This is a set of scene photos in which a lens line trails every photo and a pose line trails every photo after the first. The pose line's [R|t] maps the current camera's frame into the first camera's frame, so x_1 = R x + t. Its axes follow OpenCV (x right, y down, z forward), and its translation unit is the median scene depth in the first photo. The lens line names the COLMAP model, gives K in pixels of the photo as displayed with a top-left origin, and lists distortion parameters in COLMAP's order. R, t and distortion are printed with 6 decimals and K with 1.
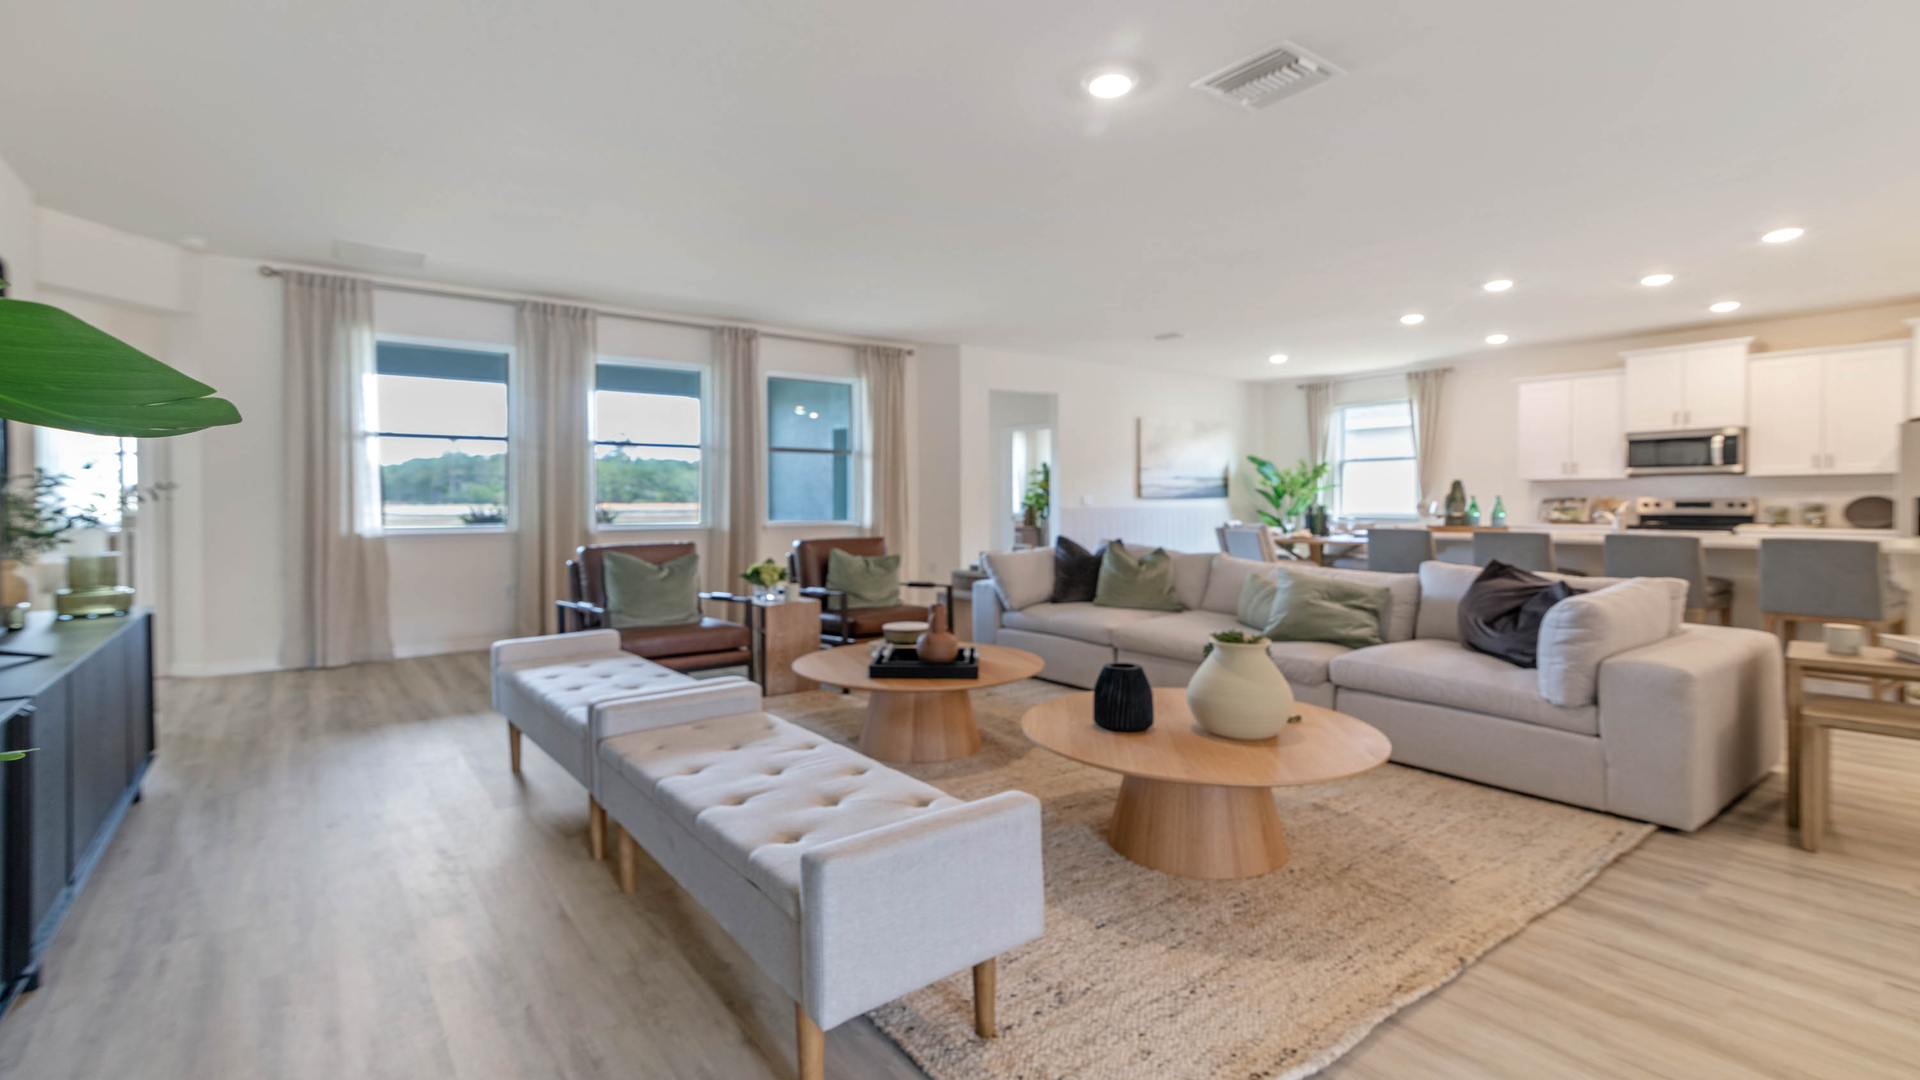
lens RADIAL K [[875.9, 0, 956.2], [0, 875.9, 509.9], [0, 0, 1]] dist [0.011424, -0.000080]
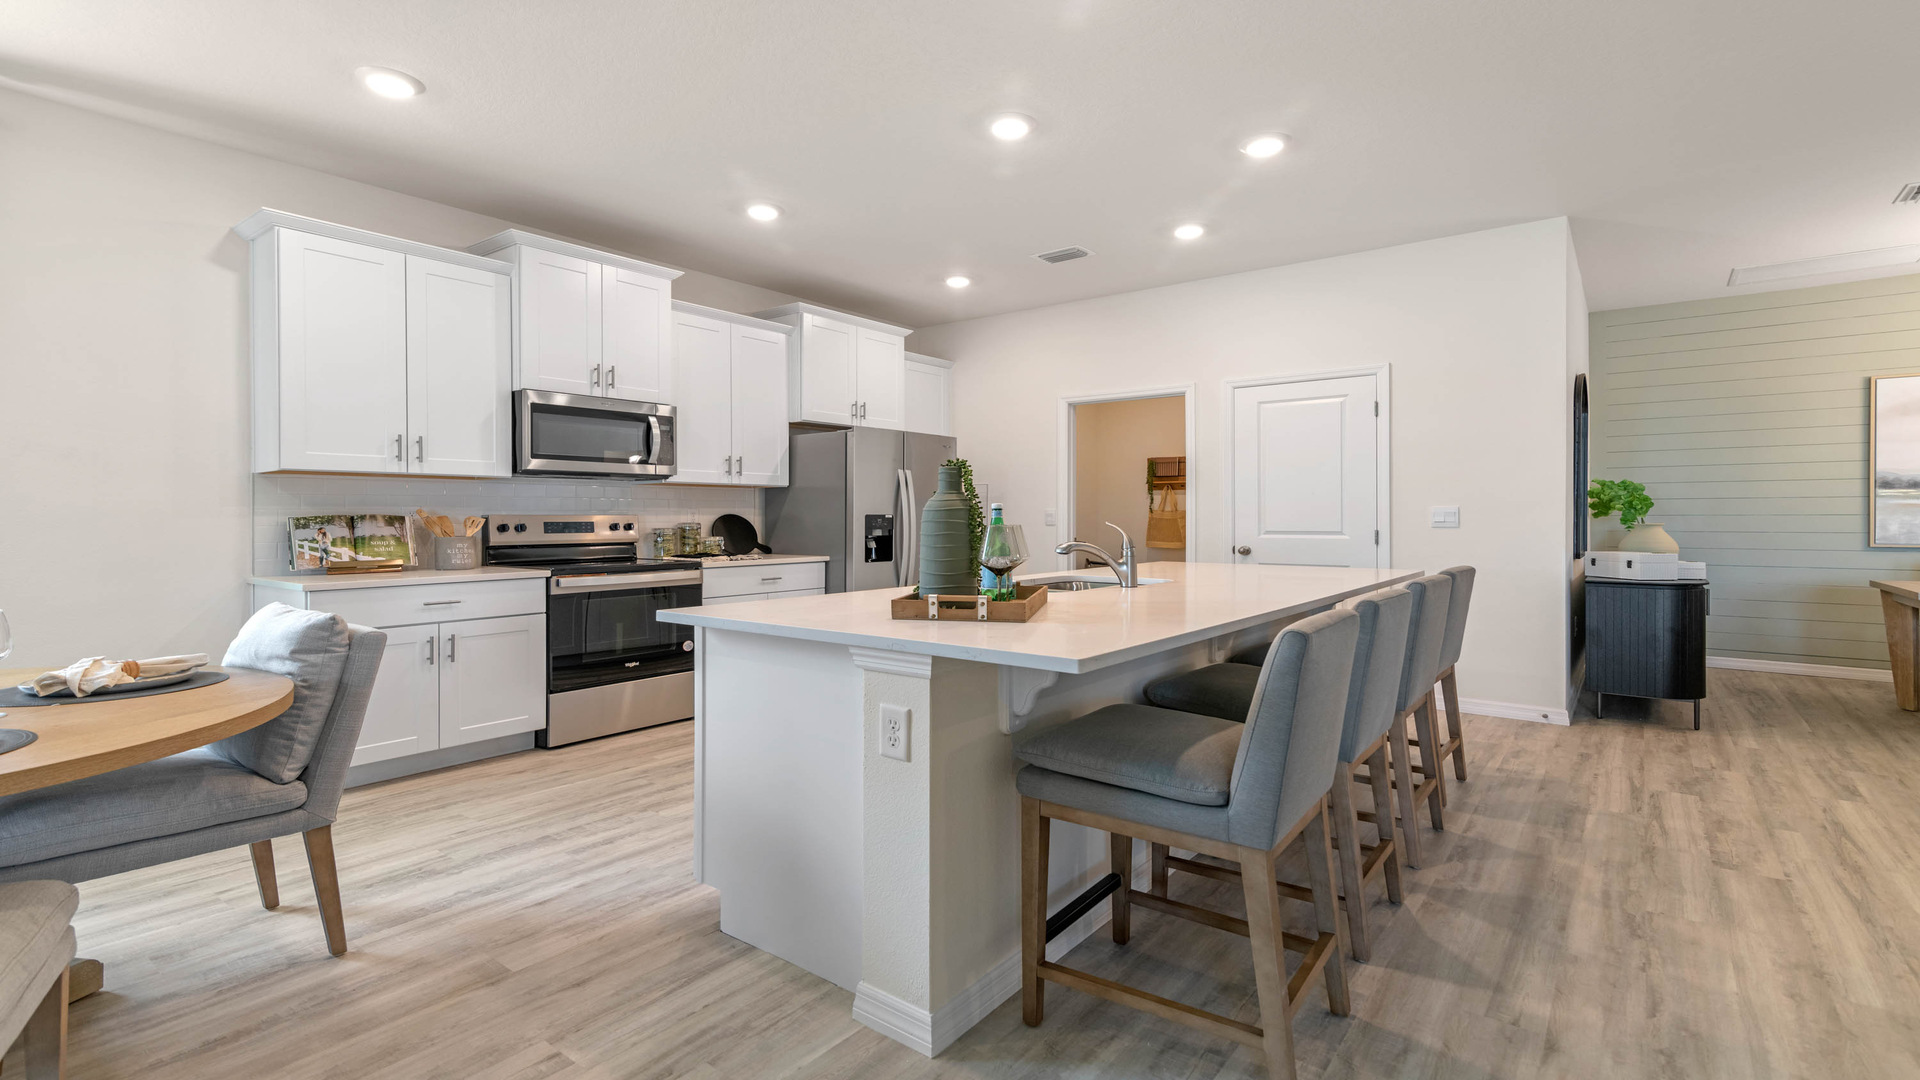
lens RADIAL K [[882.1, 0, 964.1], [0, 882.1, 512.4], [0, 0, 1]] dist [0.013992, -0.000436]
pose [[-0.270585, 0.008242, 0.962661, 0.212390], [0.013001, 0.999903, -0.004907, -0.010224], [-0.962608, 0.011188, -0.270666, 0.986746]]
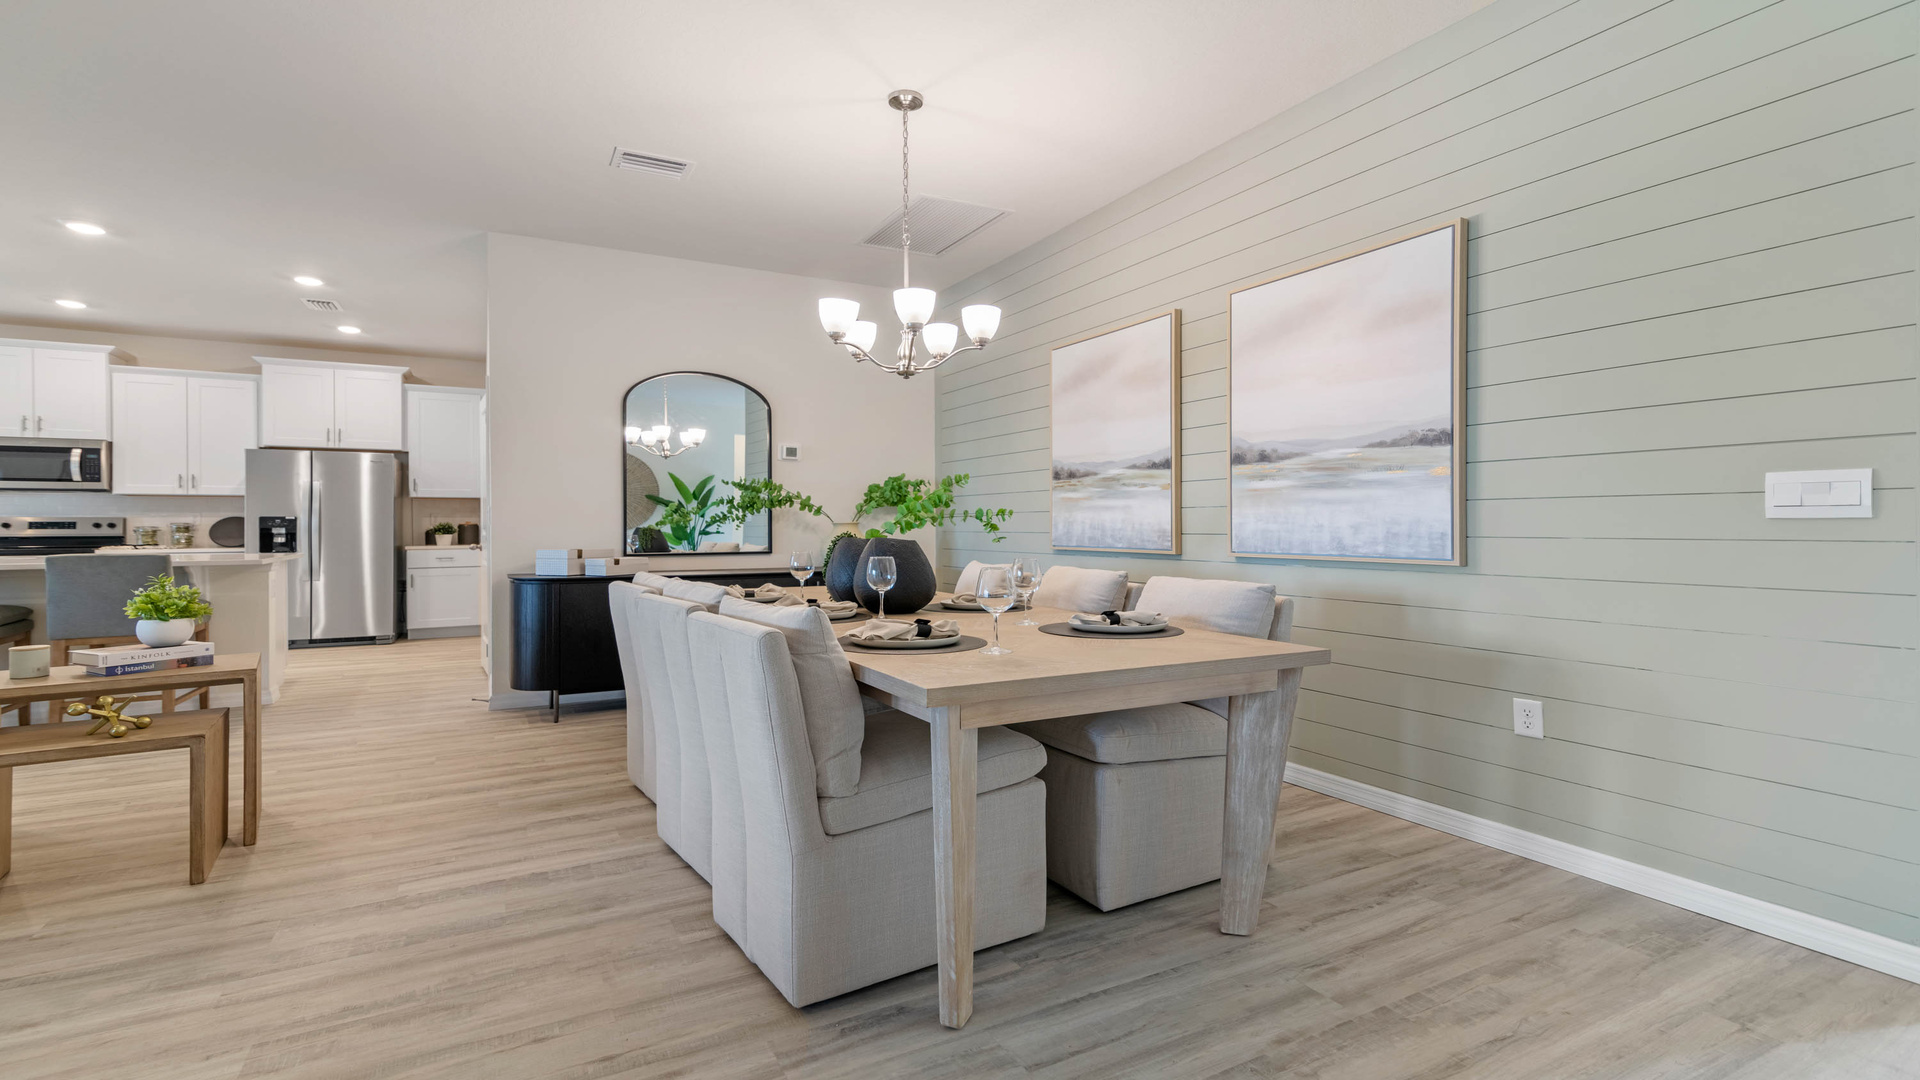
lens RADIAL K [[872.1, 0, 957.2], [0, 872.1, 529.8], [0, 0, 1]] dist [0.011779, -0.000979]
pose [[0.146305, -0.003290, 0.989234, 0.106687], [0.012782, 0.999917, 0.001435, 0.009794], [-0.989157, 0.012434, 0.146335, -0.020742]]
